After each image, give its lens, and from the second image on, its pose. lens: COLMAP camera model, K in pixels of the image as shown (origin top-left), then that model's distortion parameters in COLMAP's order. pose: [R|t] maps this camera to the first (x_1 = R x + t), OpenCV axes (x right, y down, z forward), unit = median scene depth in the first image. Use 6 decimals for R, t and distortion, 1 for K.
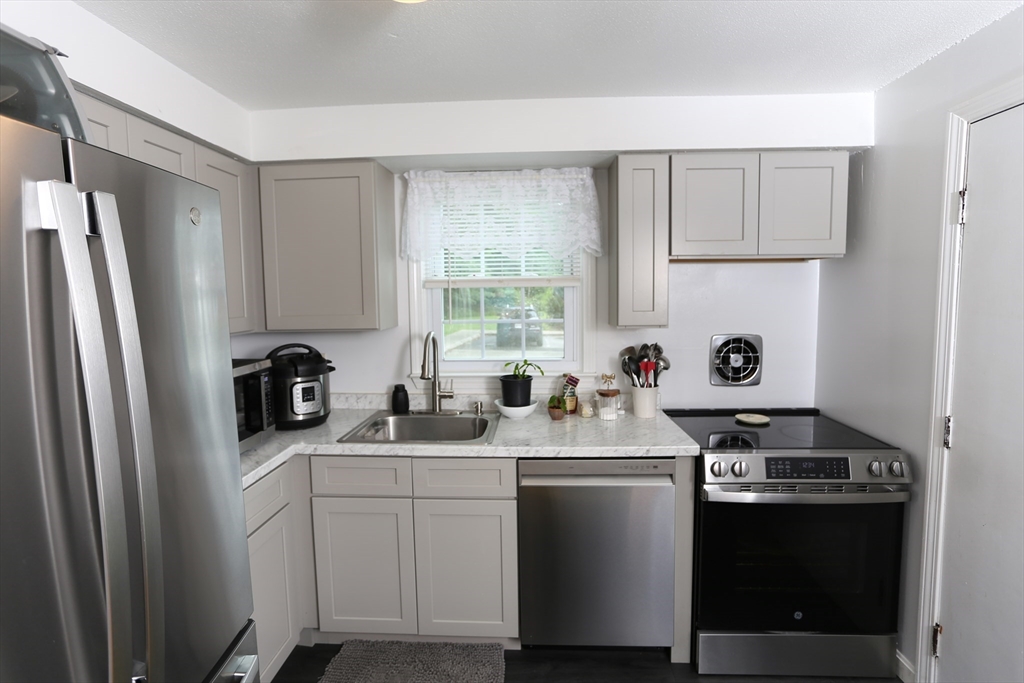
lens RADIAL K [[495.0, 0, 513.8], [0, 495.0, 329.7], [0, 0, 1]] dist [-0.053533, 0.032202]
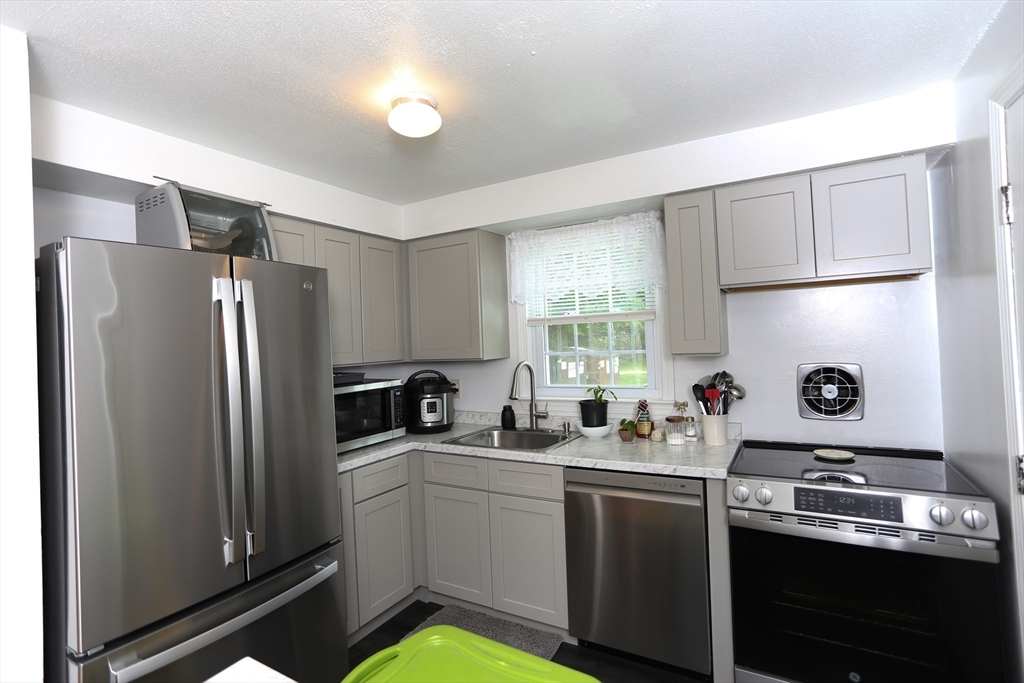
lens RADIAL K [[495.0, 0, 513.8], [0, 495.0, 329.7], [0, 0, 1]] dist [-0.053533, 0.032202]
pose [[0.888332, -0.032559, -0.458046, 0.368036], [-0.007713, 0.996285, -0.085776, 0.031405], [0.459136, 0.079731, 0.884781, -0.094103]]
